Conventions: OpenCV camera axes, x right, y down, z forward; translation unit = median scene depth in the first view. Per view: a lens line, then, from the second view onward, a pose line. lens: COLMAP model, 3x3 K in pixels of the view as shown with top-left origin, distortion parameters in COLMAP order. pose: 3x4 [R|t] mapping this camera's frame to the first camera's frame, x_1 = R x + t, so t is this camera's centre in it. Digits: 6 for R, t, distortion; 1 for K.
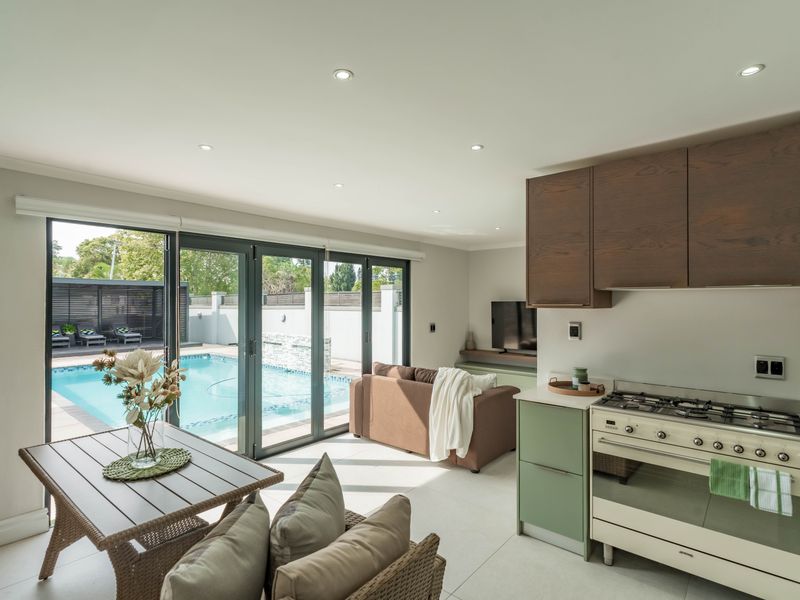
lens RADIAL K [[416.1, 0, 401.9], [0, 416.1, 300.8], [0, 0, 1]] dist [0.003626, -0.001284]
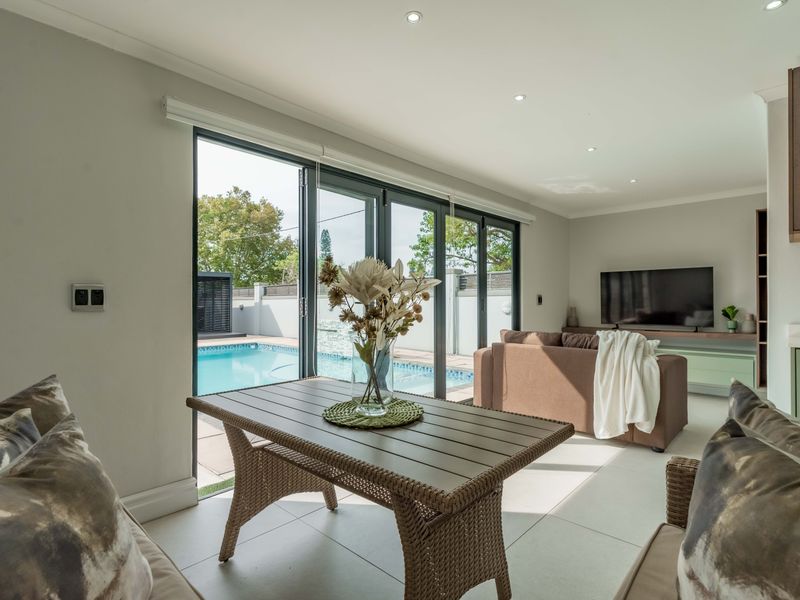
lens RADIAL K [[416.1, 0, 402.9], [0, 416.1, 299.8], [0, 0, 1]] dist [0.003626, -0.001284]
pose [[0.998838, -0.001839, -0.048167, -0.189686], [0.001861, 0.999998, 0.000427, 0.068056], [0.048166, -0.000516, 0.998839, 0.089532]]
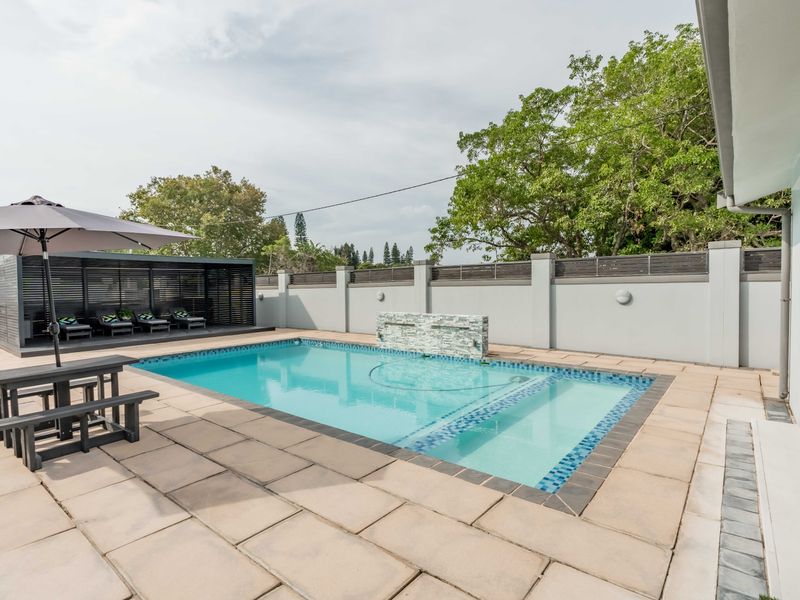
lens RADIAL K [[416.1, 0, 407.0], [0, 416.1, 305.8], [0, 0, 1]] dist [0.003626, -0.001284]
pose [[0.999626, -0.016252, 0.021991, -0.688360], [0.015058, 0.998459, 0.053413, 0.039726], [-0.022825, -0.053062, 0.998330, 0.320525]]
